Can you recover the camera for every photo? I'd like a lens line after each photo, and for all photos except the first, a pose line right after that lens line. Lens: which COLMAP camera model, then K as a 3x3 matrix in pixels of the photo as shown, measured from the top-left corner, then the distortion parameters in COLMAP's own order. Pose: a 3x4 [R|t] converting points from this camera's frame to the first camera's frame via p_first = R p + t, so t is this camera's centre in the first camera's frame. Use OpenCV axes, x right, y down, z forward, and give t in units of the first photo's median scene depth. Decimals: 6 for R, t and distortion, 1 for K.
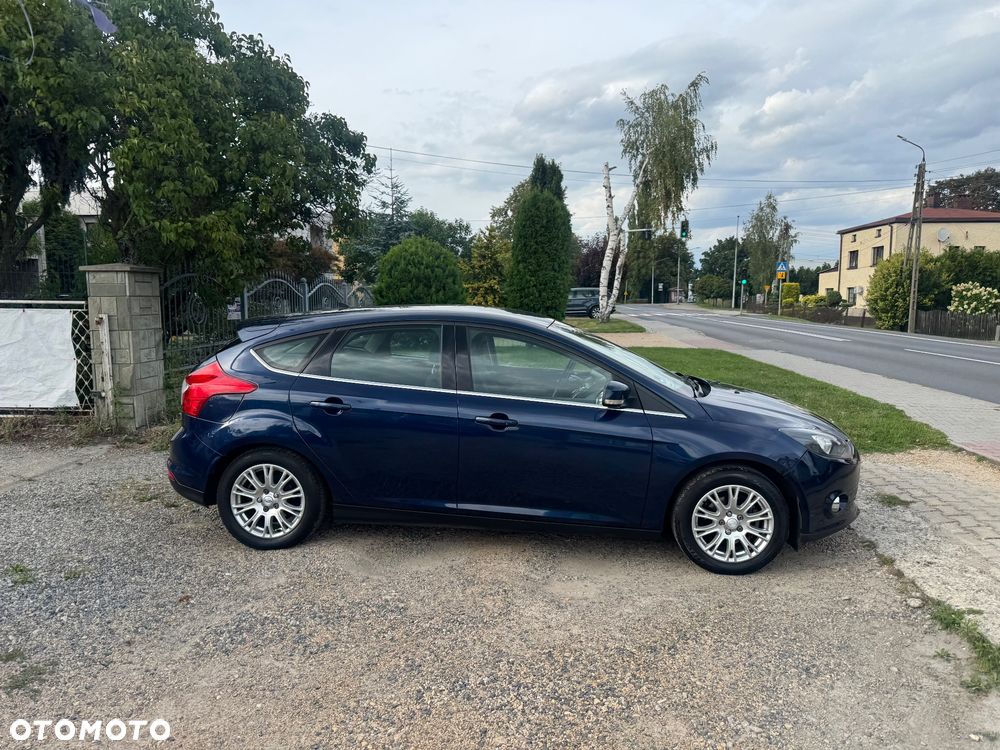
lens RADIAL K [[702.1, 0, 498.9], [0, 702.1, 397.2], [0, 0, 1]] dist [0.035241, -0.045252]
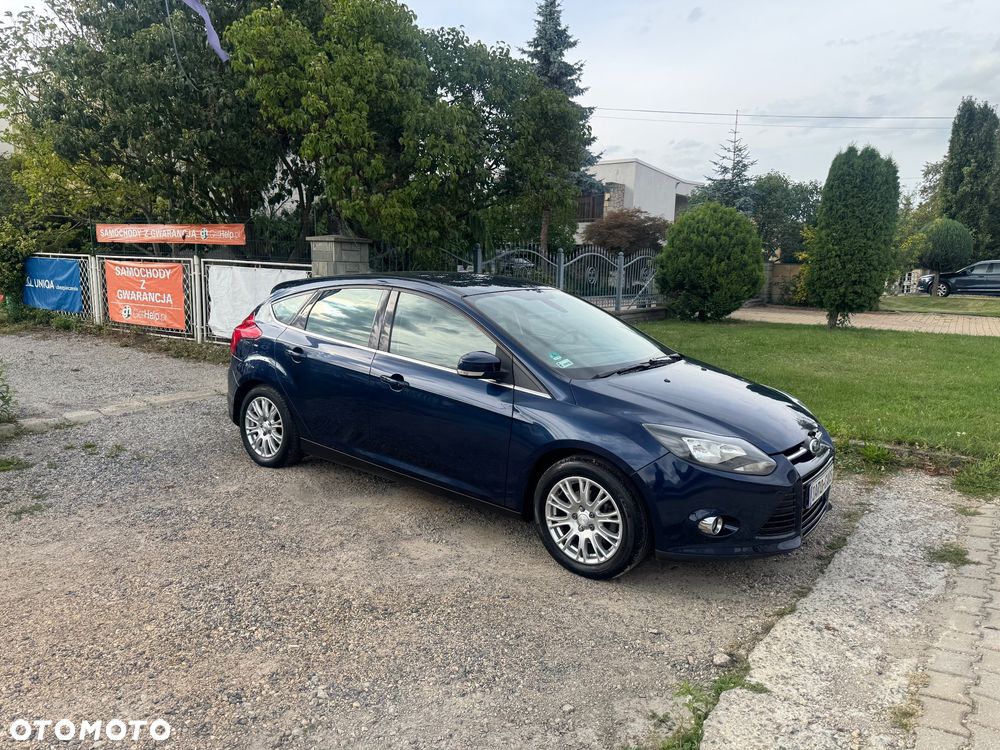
lens RADIAL K [[702.1, 0, 501.0], [0, 702.1, 375.2], [0, 0, 1]] dist [0.035241, -0.045252]
pose [[0.844374, 0.098556, -0.526612, 0.174314], [-0.092137, 0.995002, 0.038481, -0.007573], [0.527773, 0.016028, 0.849235, 0.044159]]
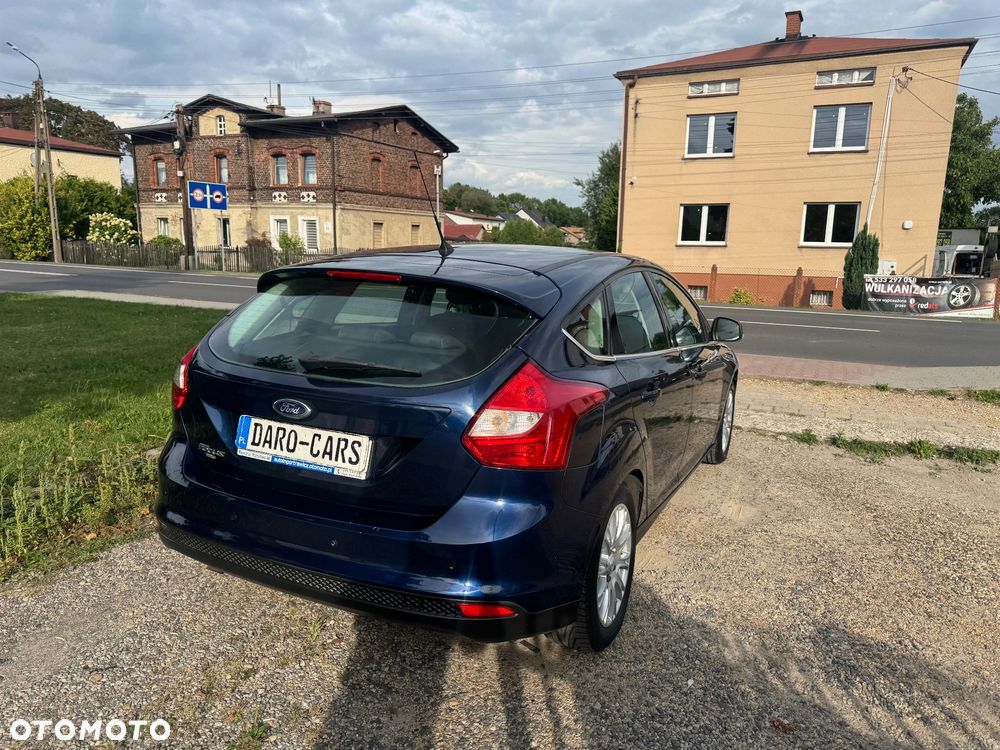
lens RADIAL K [[702.1, 0, 508.6], [0, 702.1, 382.2], [0, 0, 1]] dist [0.035241, -0.045252]
pose [[0.350183, -0.177465, 0.919716, -0.238882], [0.105636, 0.983106, 0.149476, -0.029769], [-0.930705, 0.044811, 0.363014, 0.225407]]
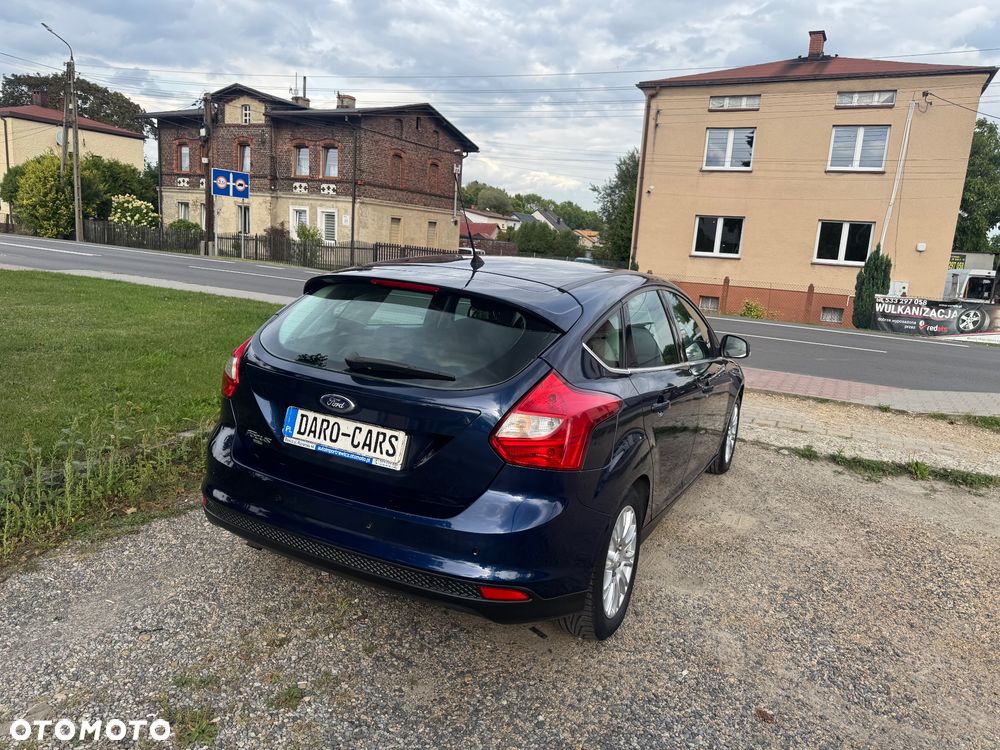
lens RADIAL K [[702.1, 0, 509.6], [0, 702.1, 373.7], [0, 0, 1]] dist [0.035241, -0.045252]
pose [[0.366229, -0.148514, 0.918597, -0.253427], [0.055565, 0.988910, 0.137730, -0.033788], [-0.928864, 0.000601, 0.370420, 0.223894]]
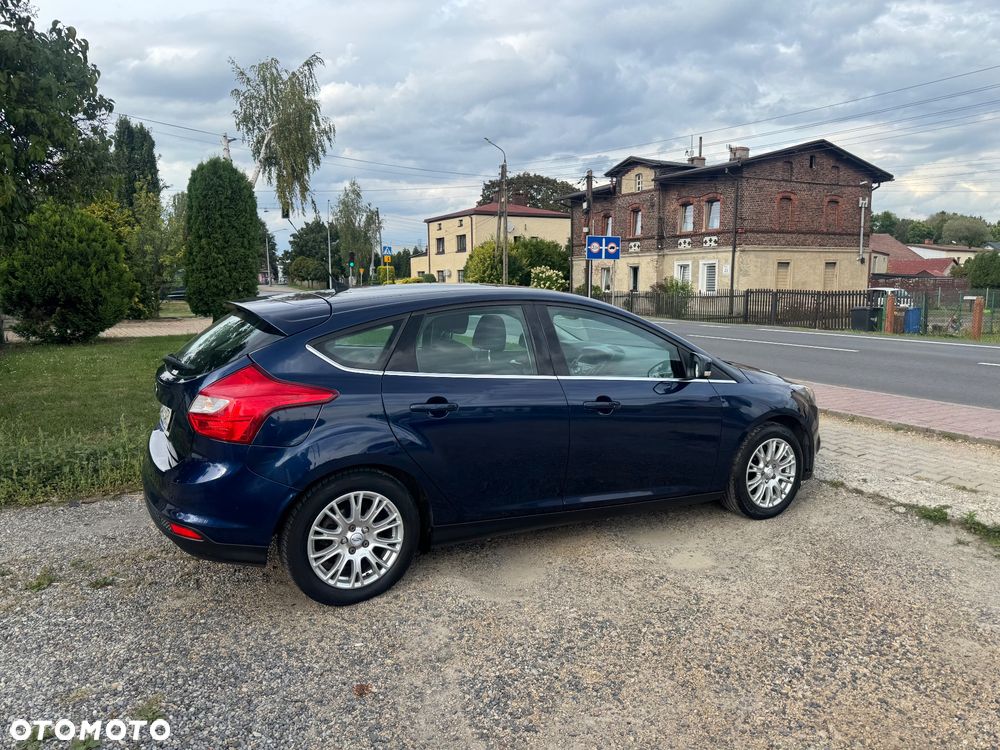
lens RADIAL K [[702.1, 0, 499.1], [0, 702.1, 380.2], [0, 0, 1]] dist [0.035241, -0.045252]
pose [[0.835054, -0.083221, 0.543837, -0.158350], [0.082685, 0.996250, 0.025490, -0.008291], [-0.543919, 0.023682, 0.838804, 0.071529]]
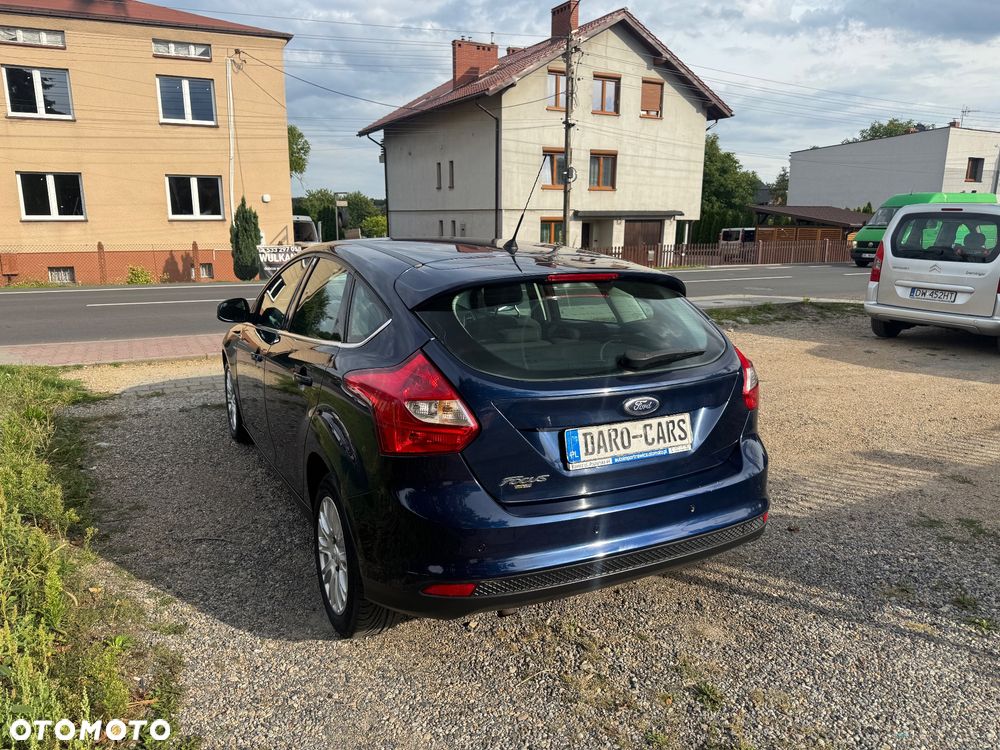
lens RADIAL K [[702.1, 0, 502.8], [0, 702.1, 377.1], [0, 0, 1]] dist [0.035241, -0.045252]
pose [[-0.533956, -0.185375, 0.824941, -0.227687], [0.110857, 0.951898, 0.285658, -0.056596], [-0.838214, 0.243979, -0.487721, 0.404533]]
